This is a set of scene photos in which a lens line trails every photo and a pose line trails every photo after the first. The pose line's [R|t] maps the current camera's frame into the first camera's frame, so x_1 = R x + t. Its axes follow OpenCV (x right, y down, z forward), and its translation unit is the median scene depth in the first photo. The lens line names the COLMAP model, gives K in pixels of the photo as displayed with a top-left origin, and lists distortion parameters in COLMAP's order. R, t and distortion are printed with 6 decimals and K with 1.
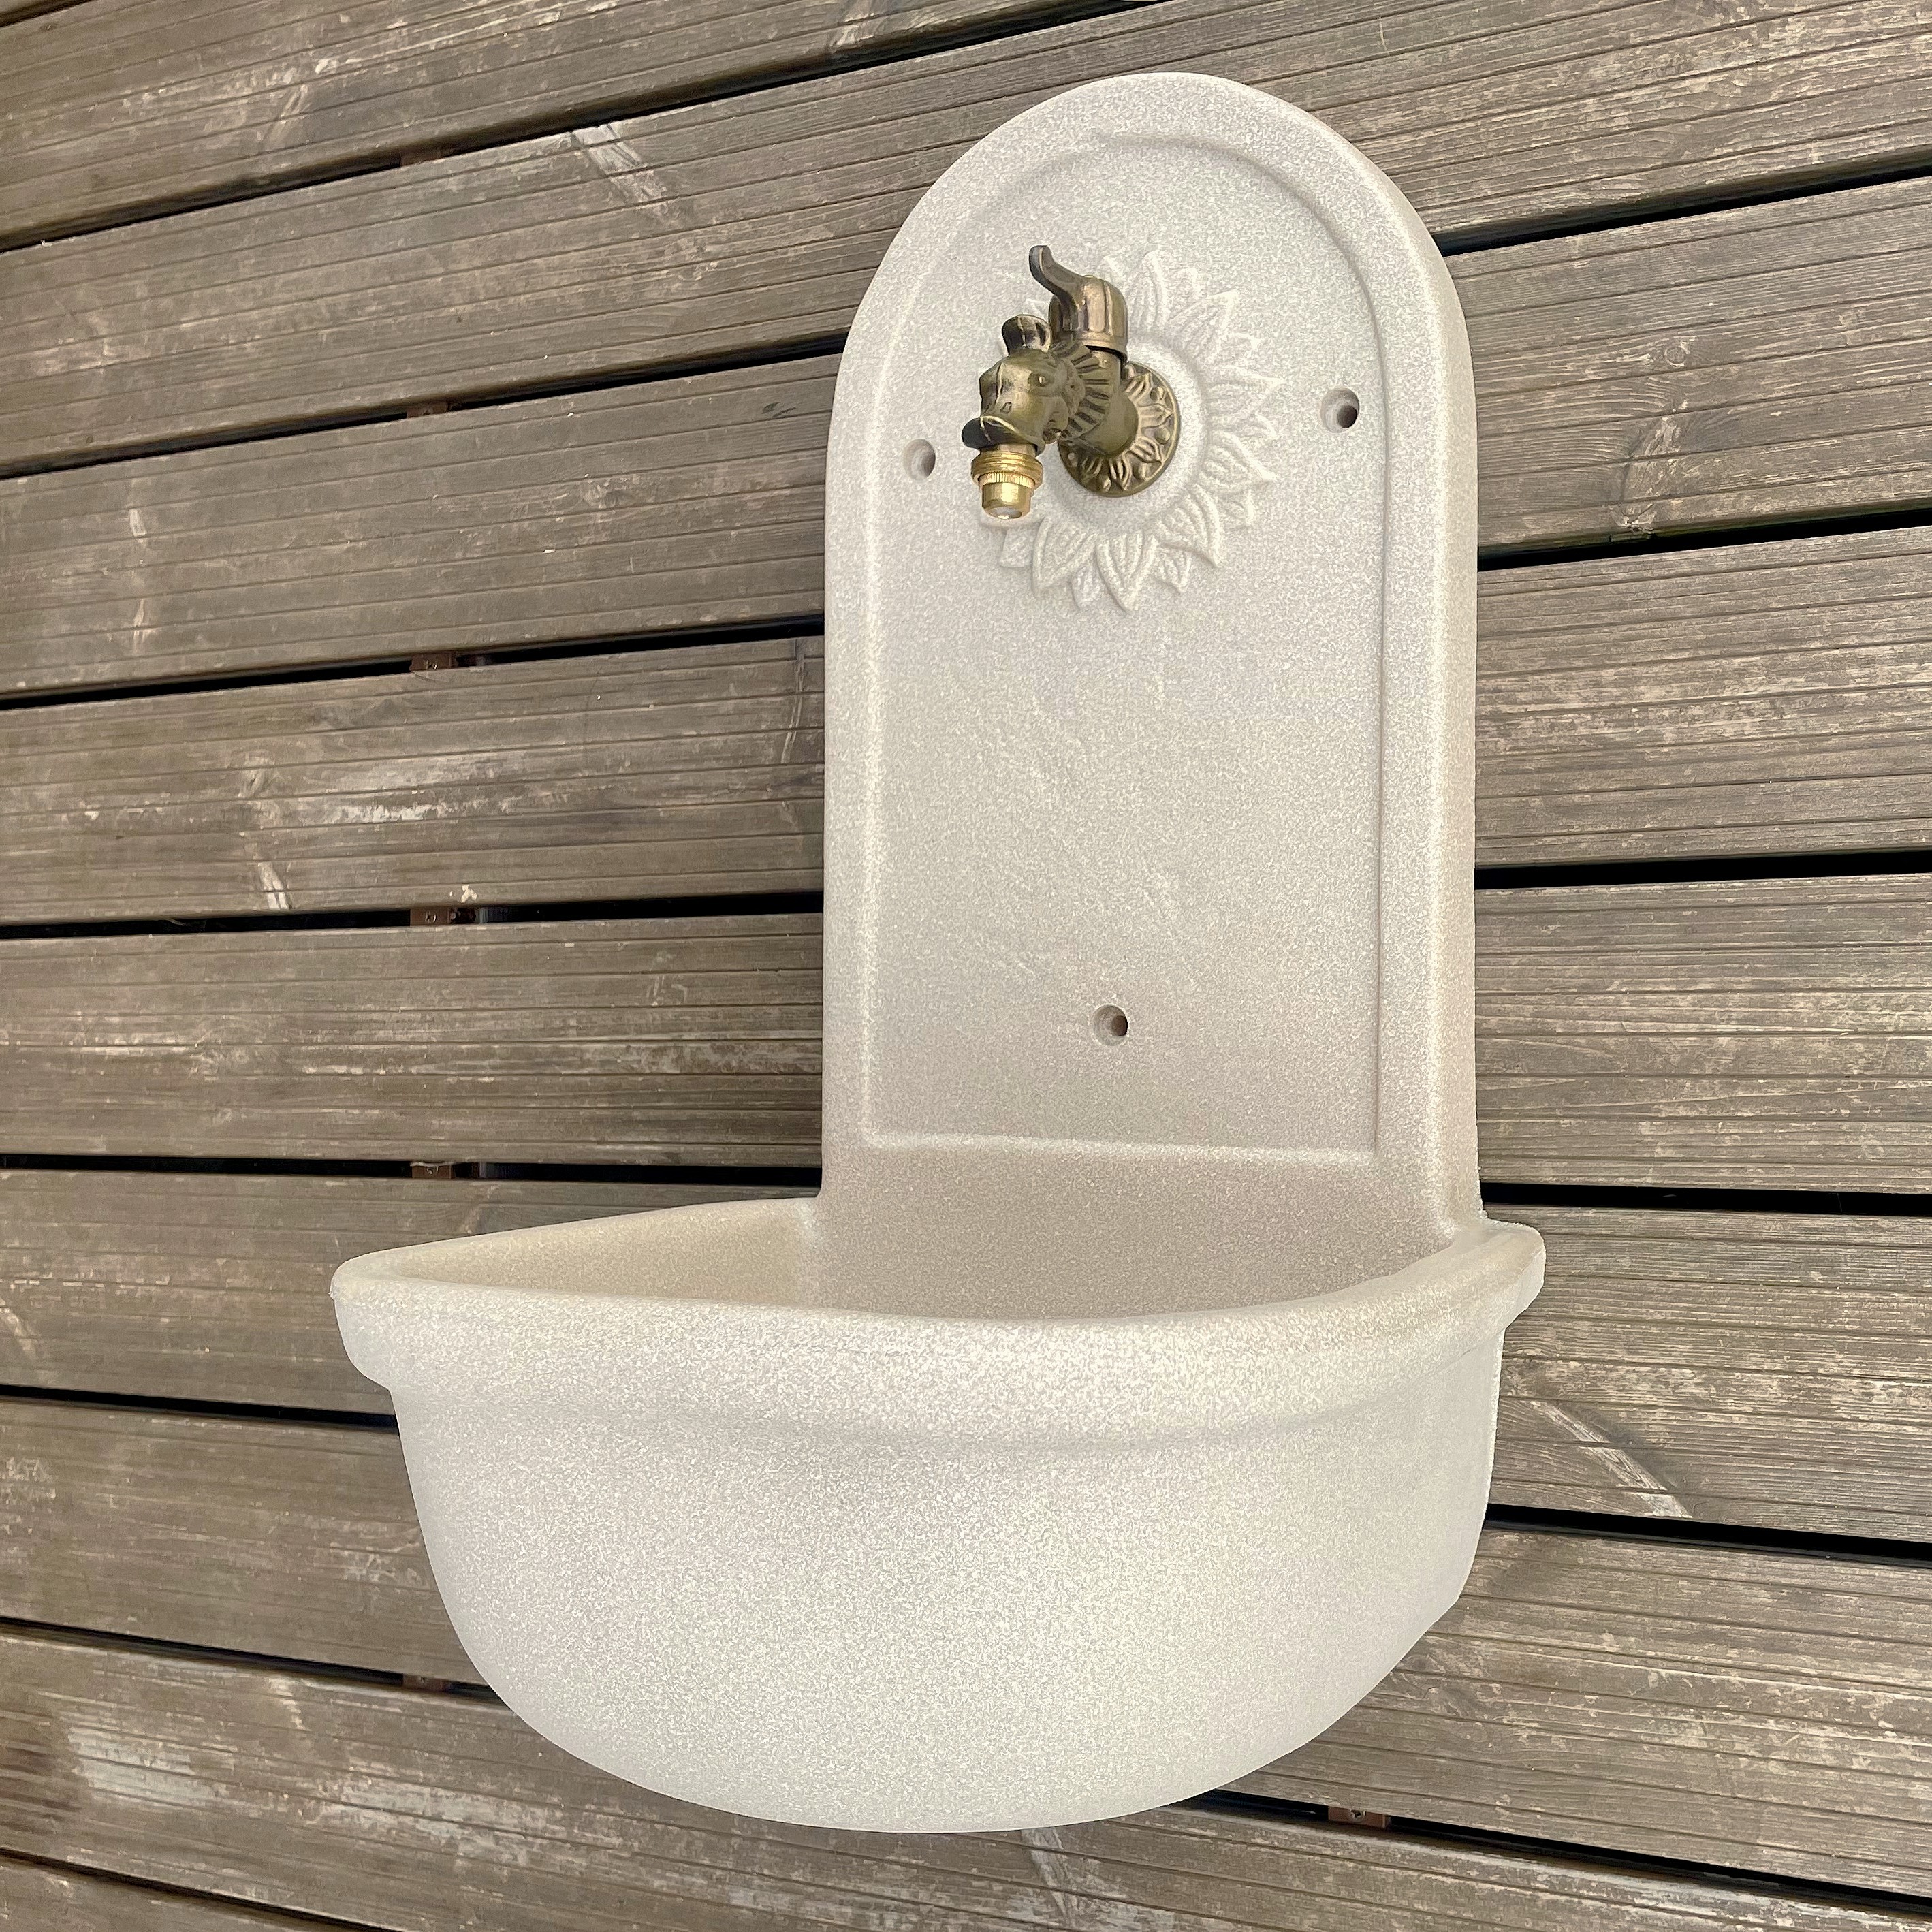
lens RADIAL K [[2114.7, 0, 1137.0], [0, 2114.7, 989.7], [0, 0, 1]] dist [0.043430, 0.000000]
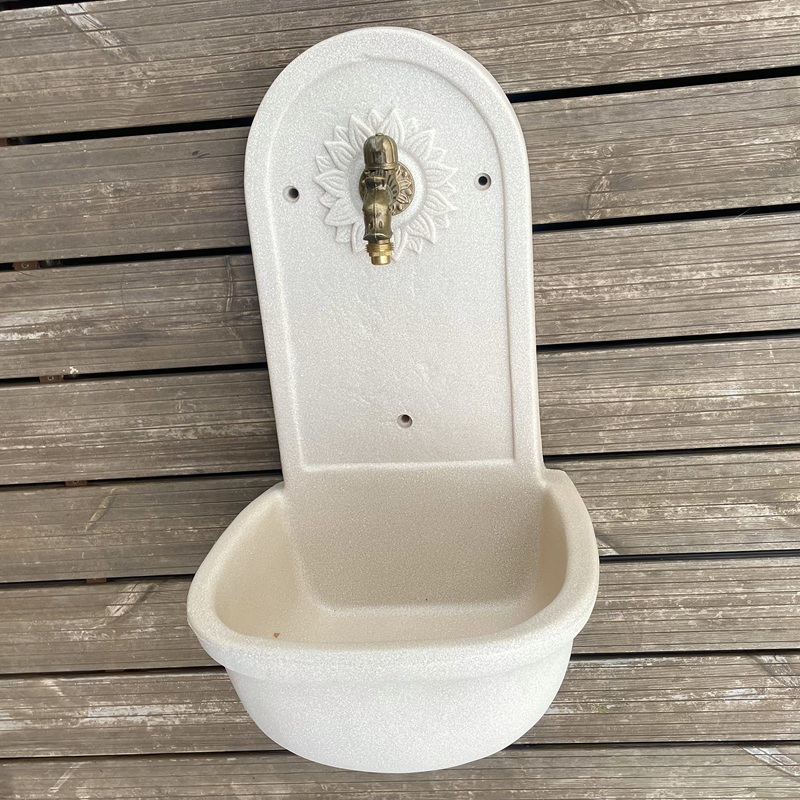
lens RADIAL K [[912.9, 0, 427.8], [0, 912.9, 403.4], [0, 0, 1]] dist [0.043230, 0.000000]
pose [[0.940027, -0.176969, 0.291601, -0.314500], [0.076083, 0.942130, 0.326500, -0.374782], [-0.332507, -0.284733, 0.899092, -0.009849]]
